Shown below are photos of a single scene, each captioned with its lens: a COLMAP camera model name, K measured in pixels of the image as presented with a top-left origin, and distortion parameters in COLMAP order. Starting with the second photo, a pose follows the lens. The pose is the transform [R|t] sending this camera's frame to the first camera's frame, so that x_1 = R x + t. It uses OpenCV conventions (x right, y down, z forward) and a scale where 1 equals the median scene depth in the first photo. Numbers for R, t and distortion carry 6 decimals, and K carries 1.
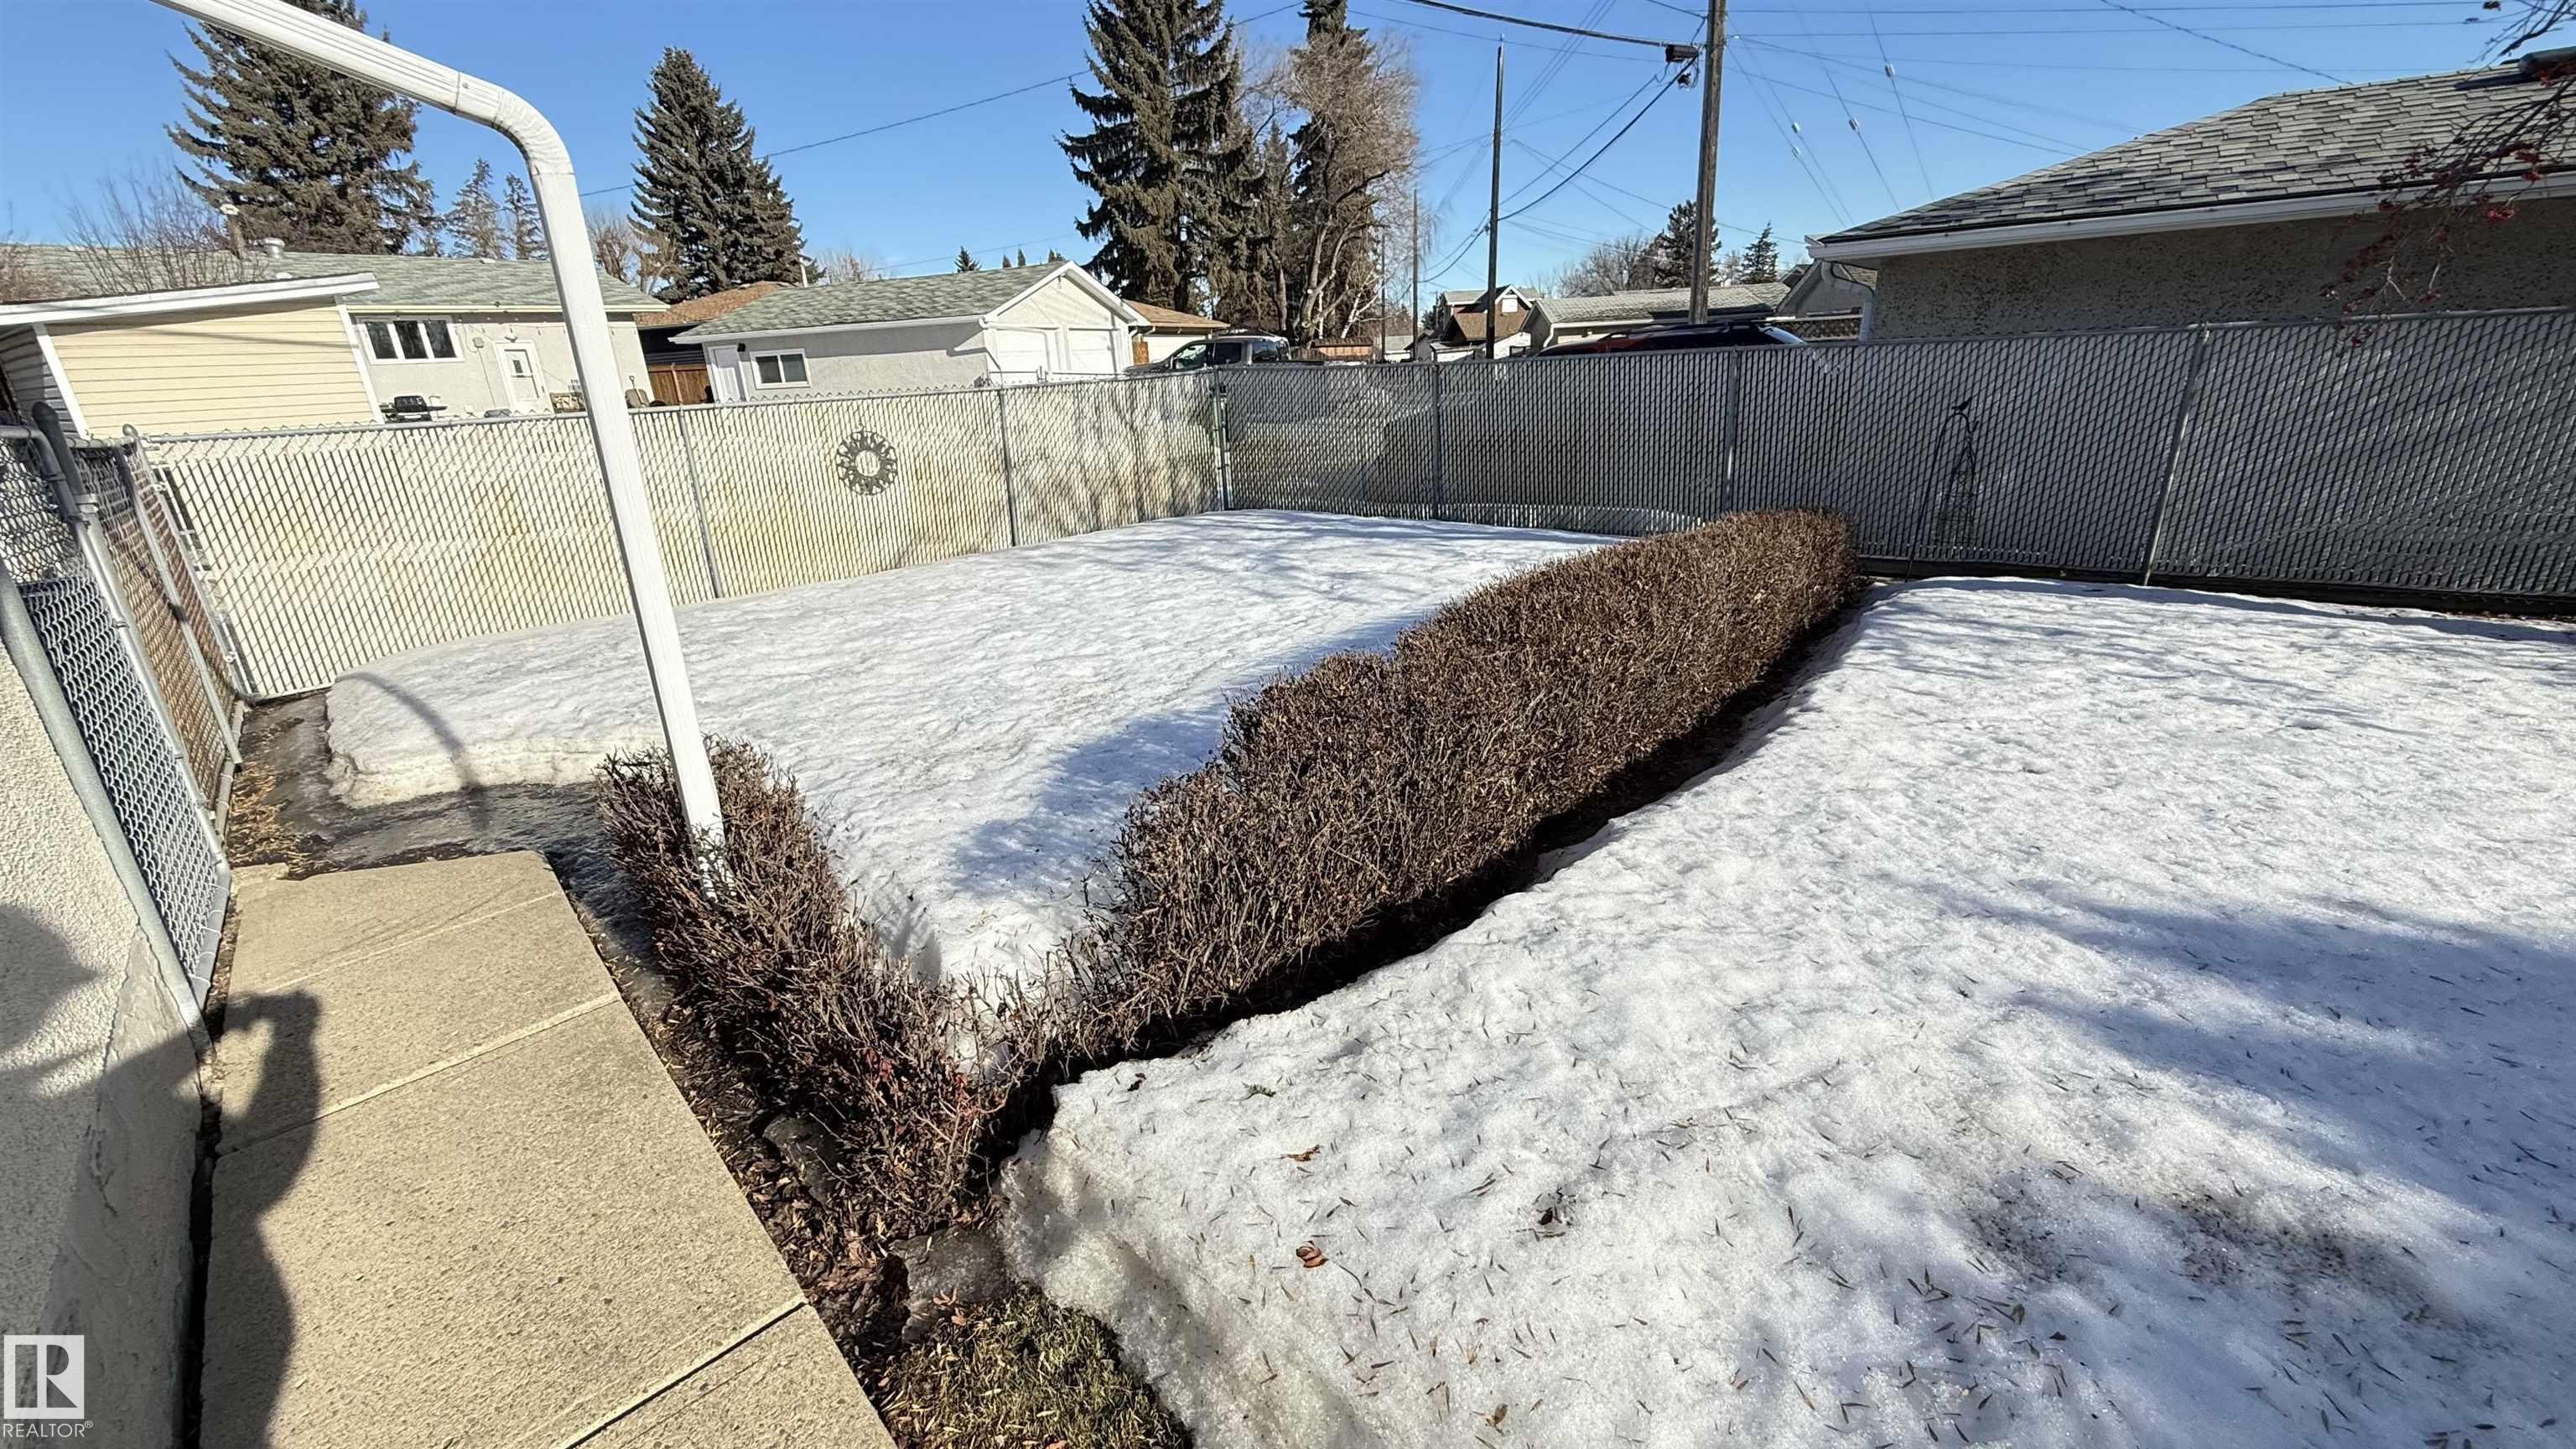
lens RADIAL K [[1027.2, 0, 1277.7], [0, 1027.2, 721.3], [0, 0, 1]] dist [0.000161, 0.000106]
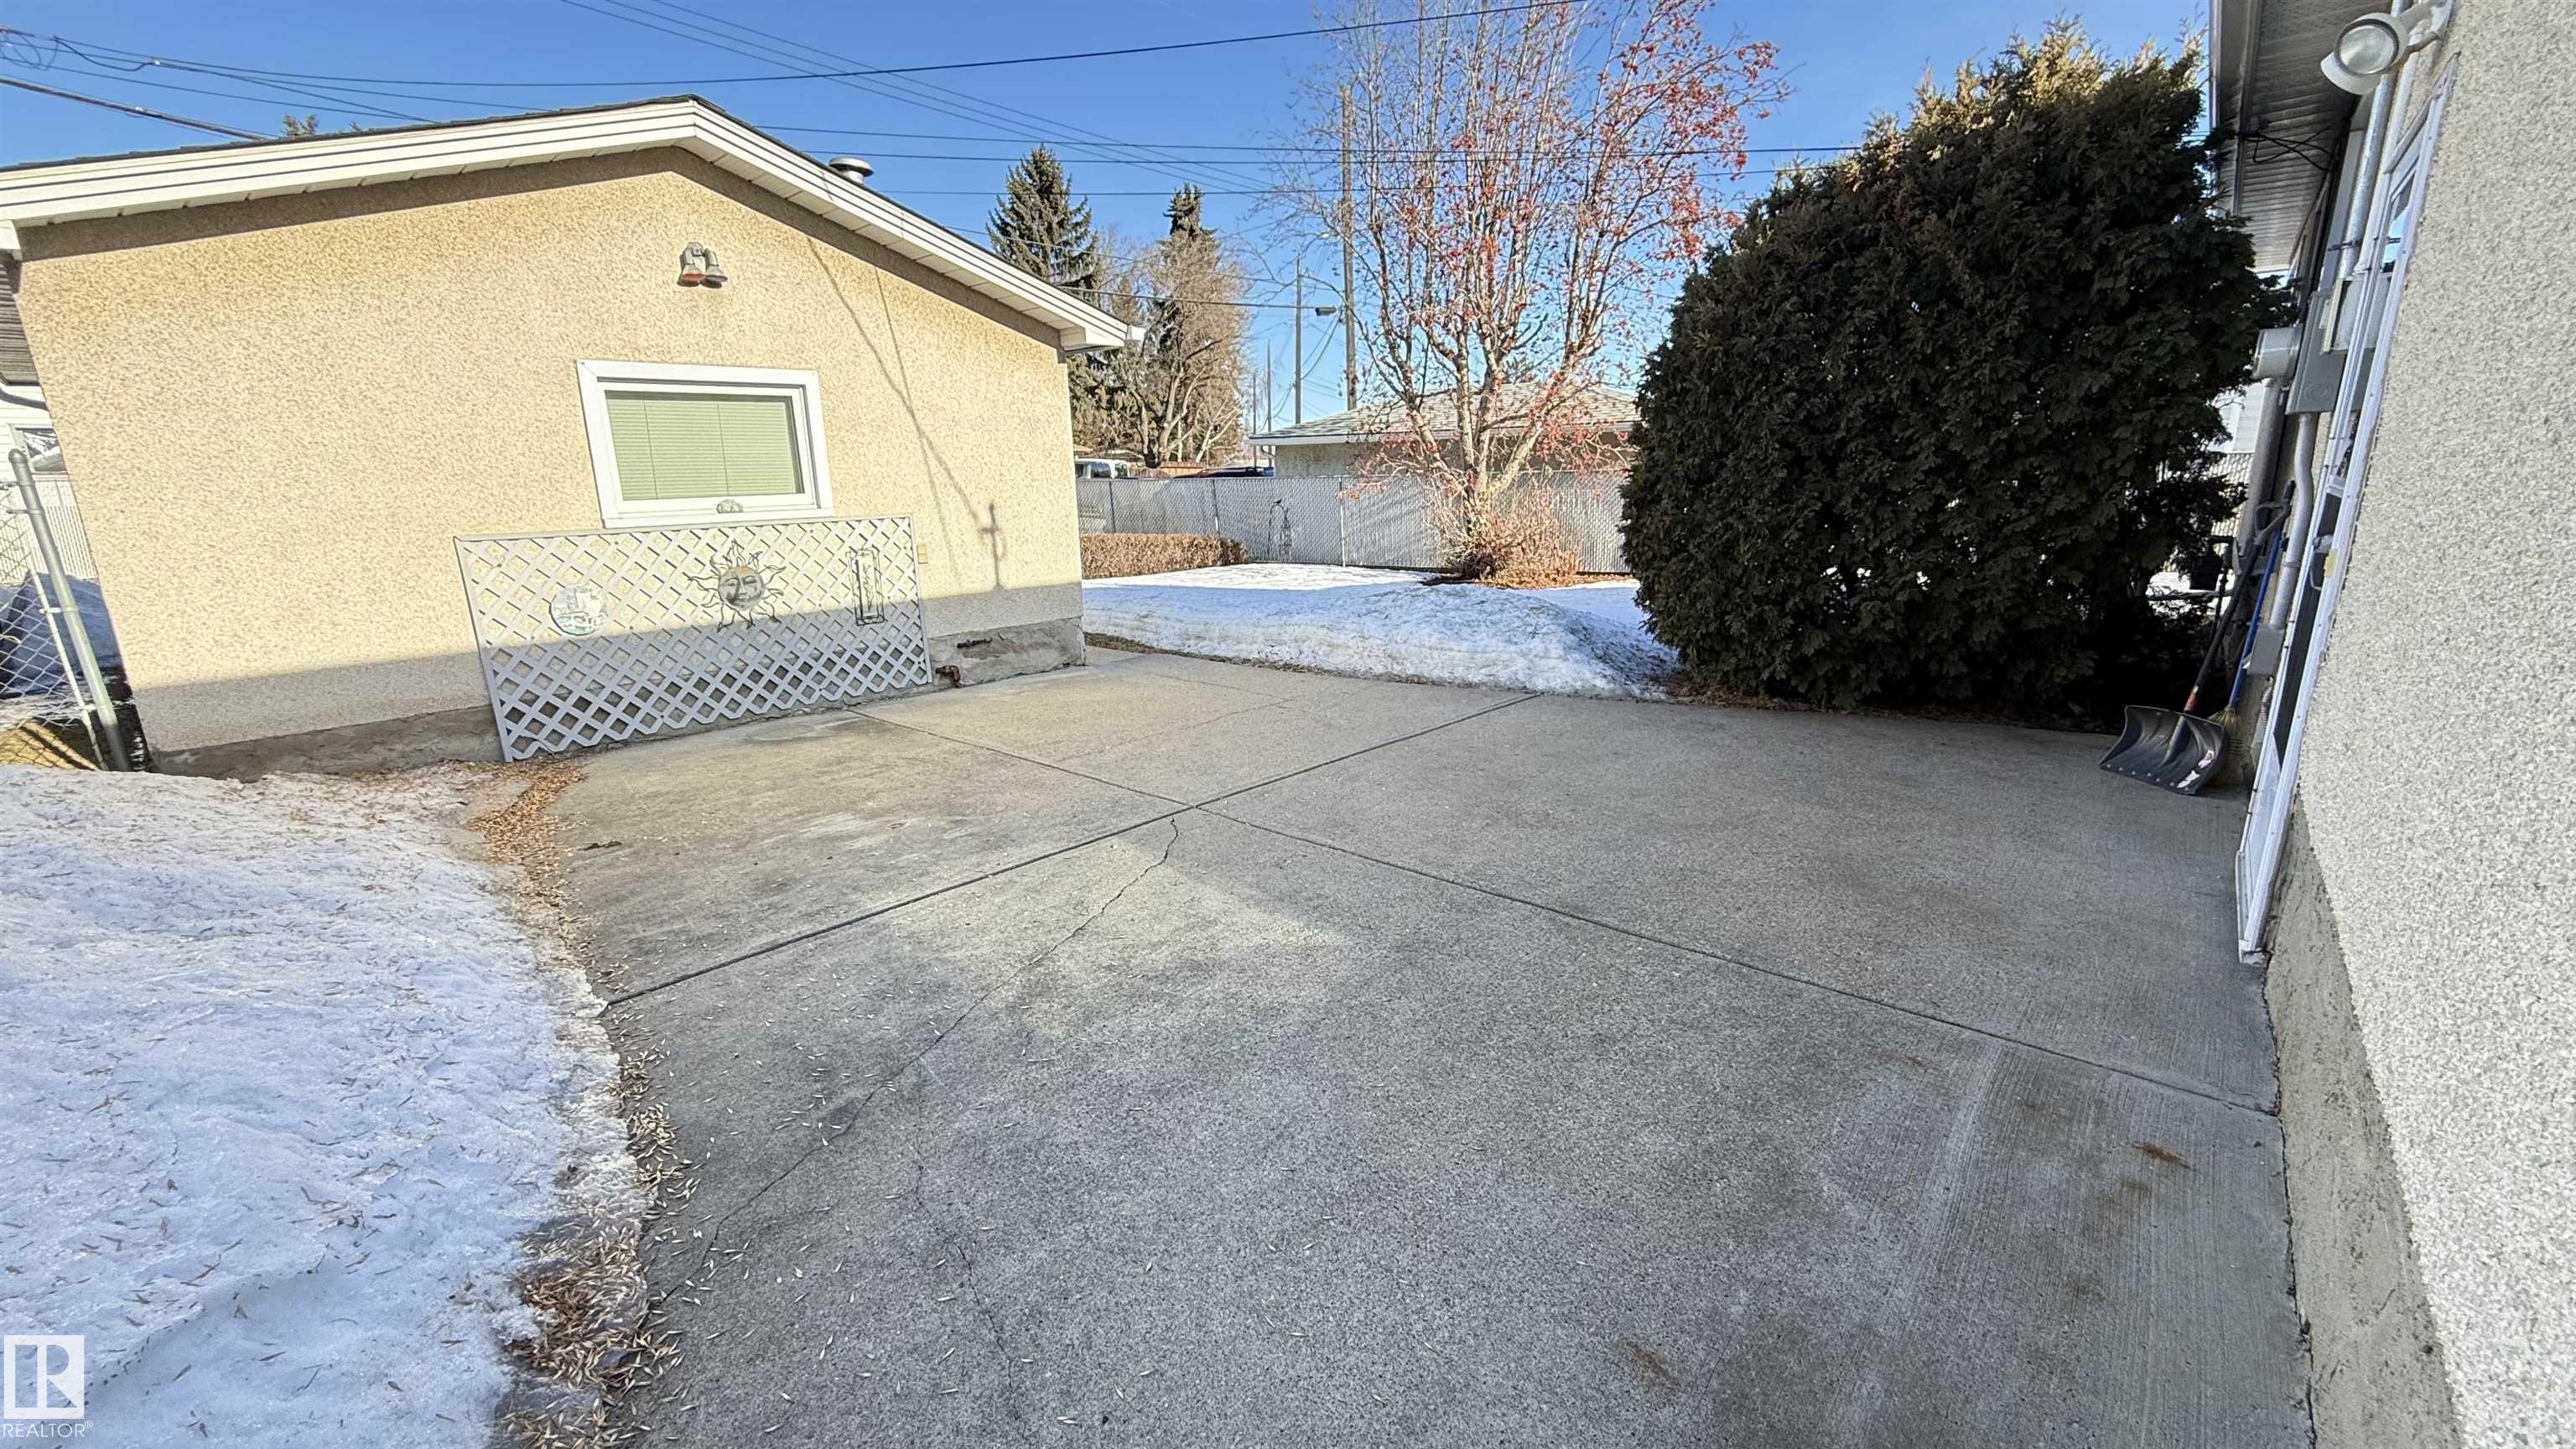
lens RADIAL K [[1027.2, 0, 1277.7], [0, 1027.2, 721.3], [0, 0, 1]] dist [0.000161, 0.000106]
pose [[0.996096, 0.013329, 0.087268, 0.080399], [-0.004098, 0.994452, -0.105112, 0.100156], [-0.088185, 0.104344, 0.990624, -0.293721]]
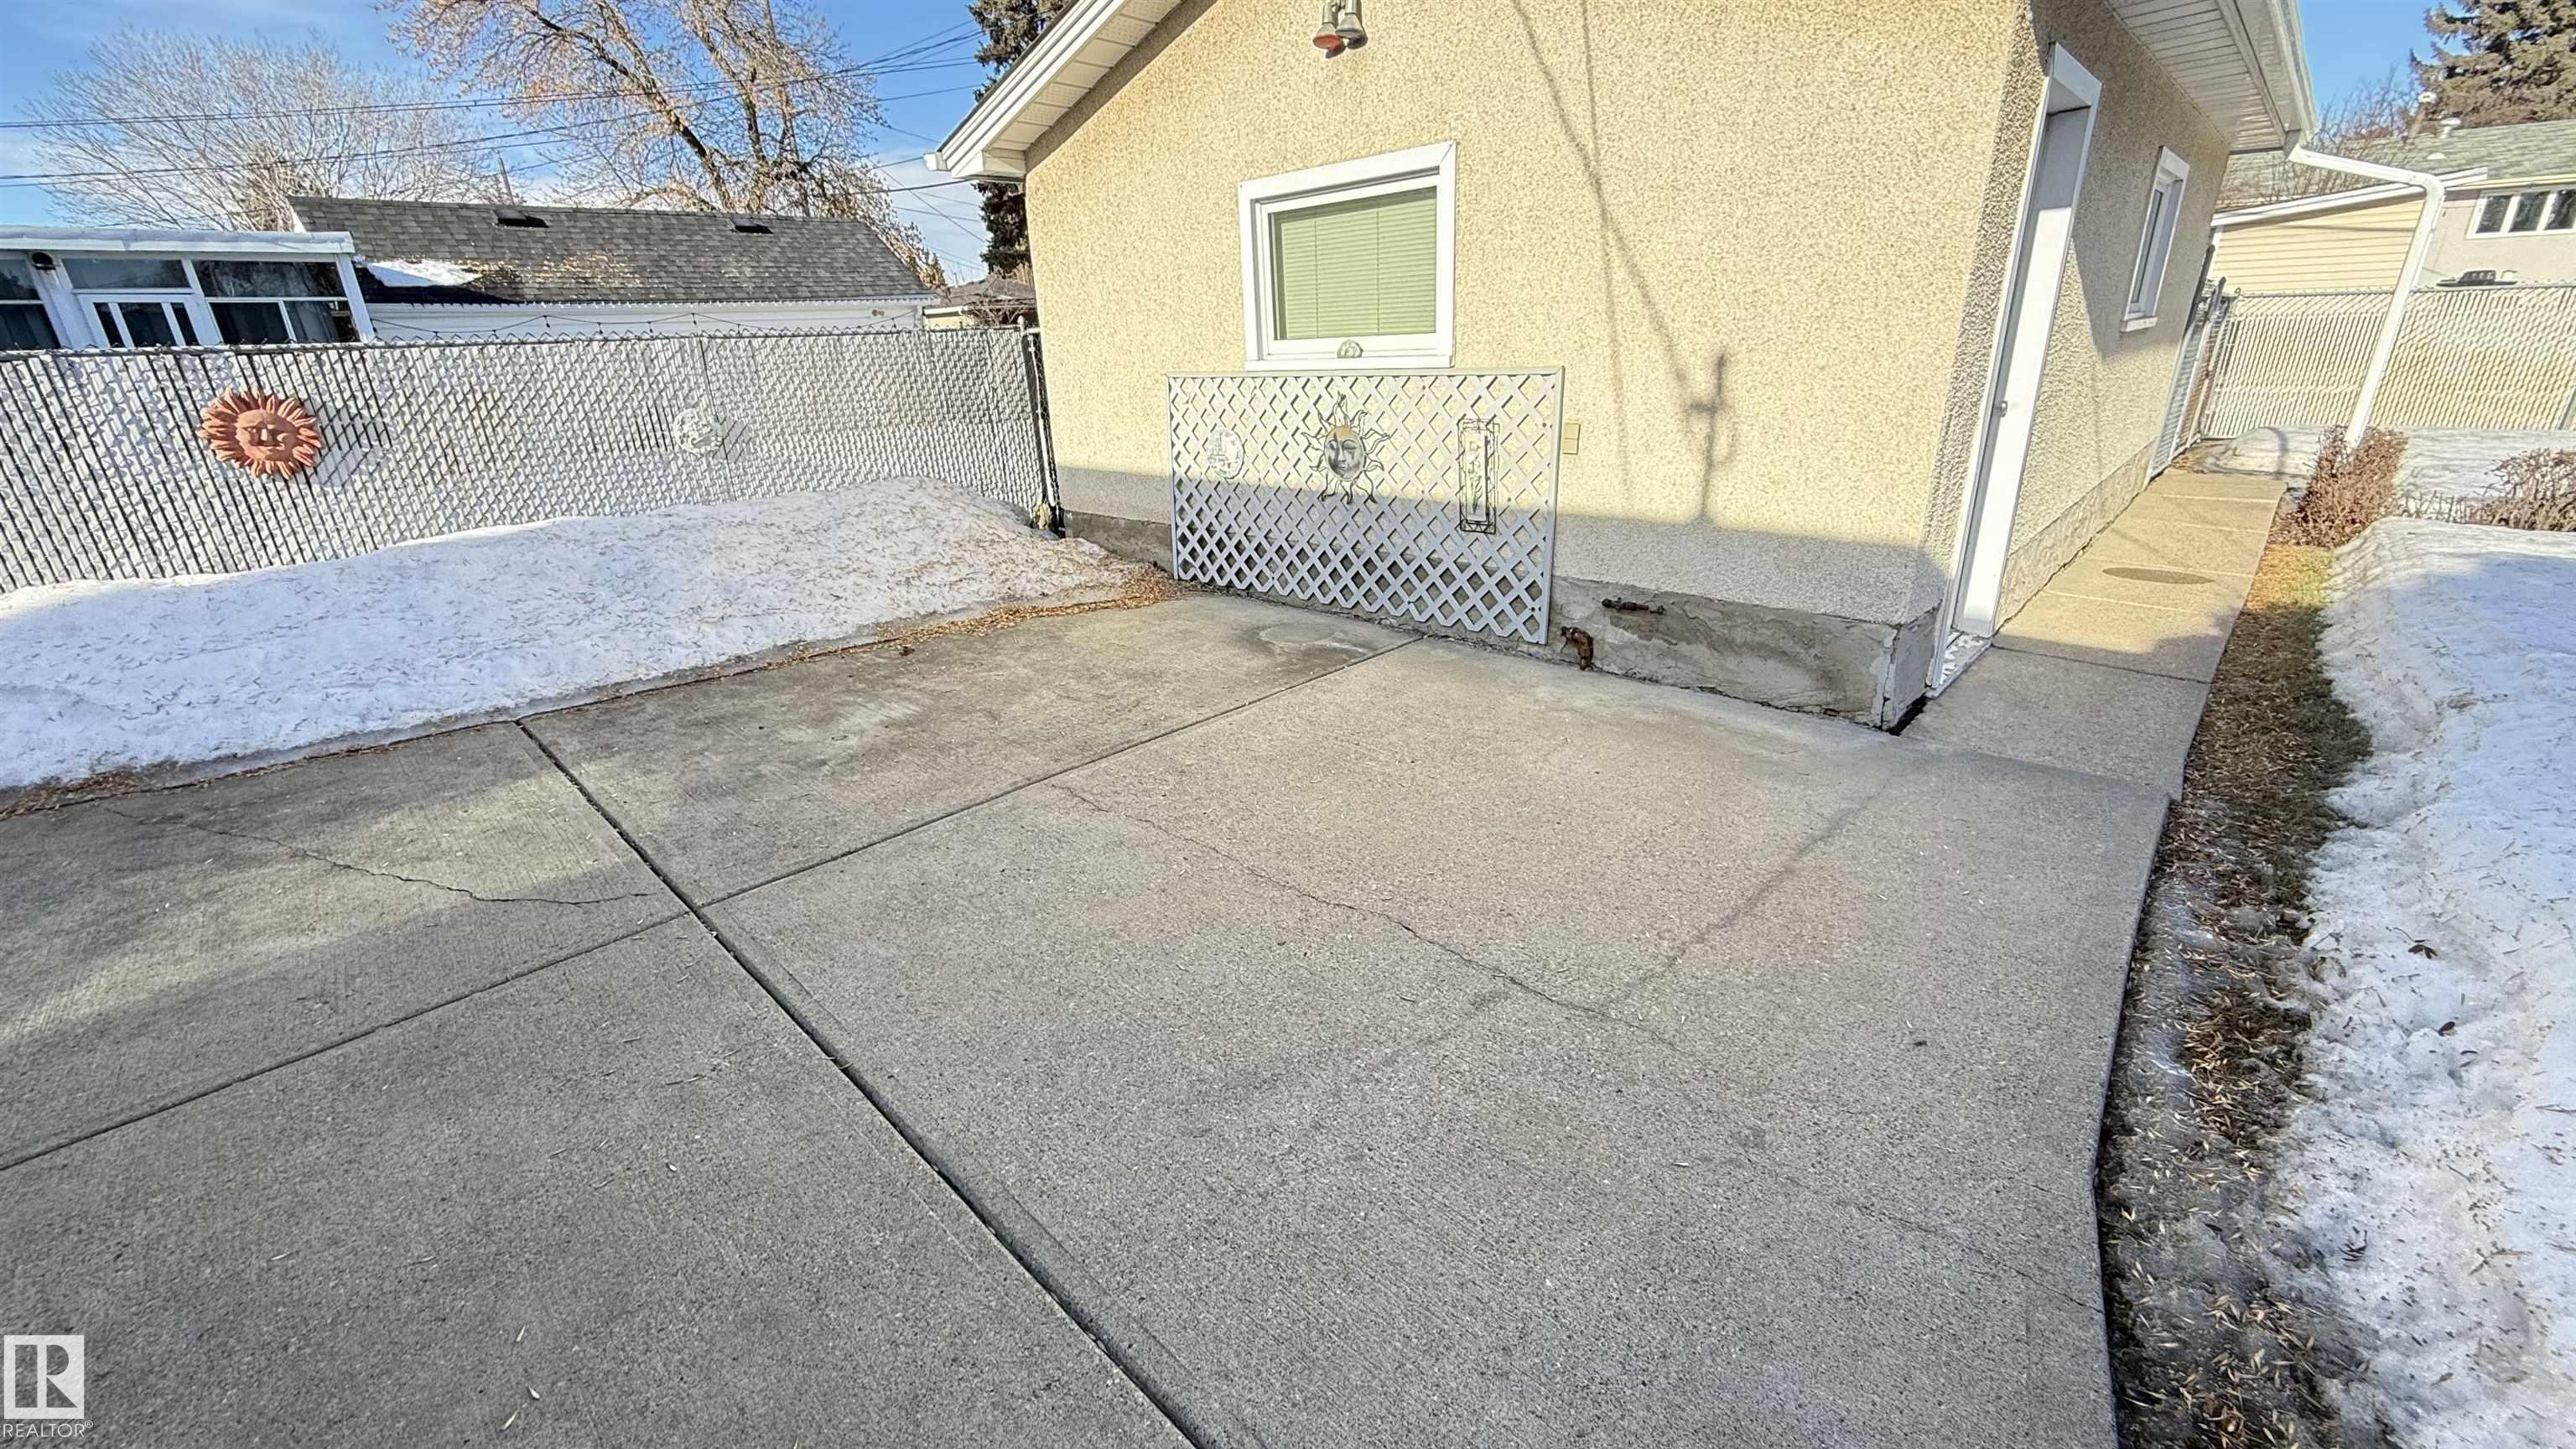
lens RADIAL K [[1017.5, 0, 1275.0], [0, 1017.5, 721.0], [0, 0, 1]] dist [-0.001908, 0.000019]
pose [[0.045123, 0.402924, -0.914121, 0.148057], [-0.298392, 0.878715, 0.372588, 0.042893], [0.953376, 0.255953, 0.159880, -0.138518]]
